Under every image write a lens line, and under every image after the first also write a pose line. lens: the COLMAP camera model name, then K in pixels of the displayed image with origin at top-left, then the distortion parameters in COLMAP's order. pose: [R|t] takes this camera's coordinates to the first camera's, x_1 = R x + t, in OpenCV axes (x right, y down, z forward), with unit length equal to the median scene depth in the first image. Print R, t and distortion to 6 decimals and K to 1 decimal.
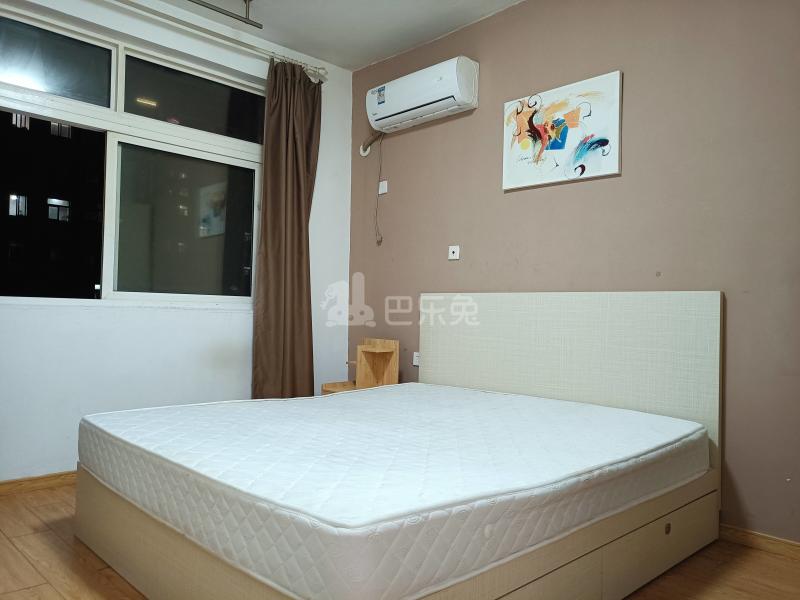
lens RADIAL K [[610.0, 0, 400.6], [0, 610.0, 297.9], [0, 0, 1]] dist [0.048660, -0.022296]
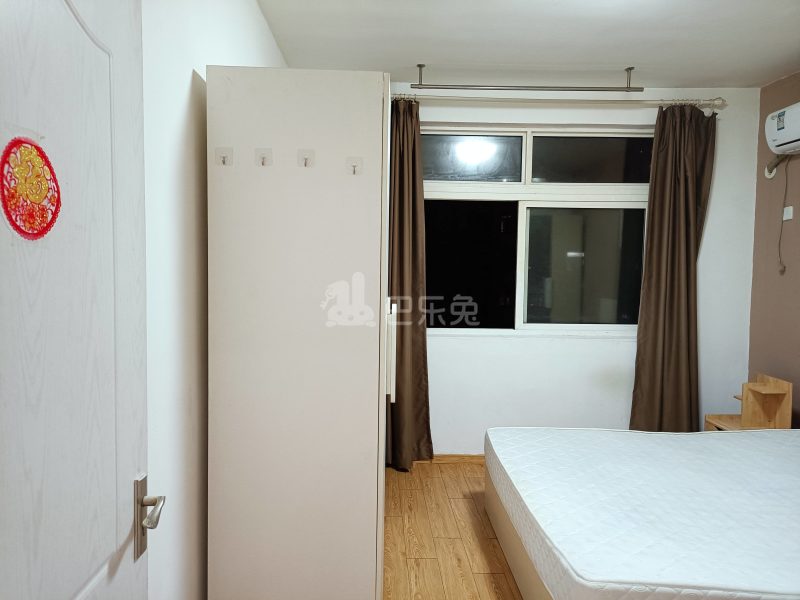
lens RADIAL K [[610.0, 0, 400.6], [0, 610.0, 297.9], [0, 0, 1]] dist [0.048660, -0.022296]
pose [[0.741859, 0.025515, -0.670071, 0.187295], [0.020112, 0.997980, 0.060268, -0.132517], [0.670254, -0.058187, 0.739847, -0.118373]]
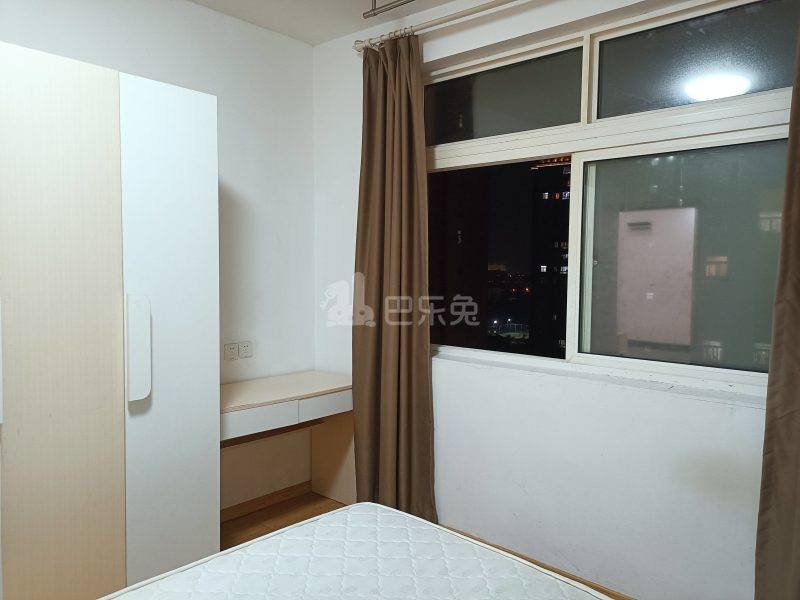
lens RADIAL K [[610.0, 0, 400.6], [0, 610.0, 297.9], [0, 0, 1]] dist [0.048660, -0.022296]
pose [[0.080419, 0.036985, -0.996075, 0.278537], [0.015518, 0.999144, 0.038352, -0.103776], [0.996640, -0.018541, 0.079776, 0.637986]]
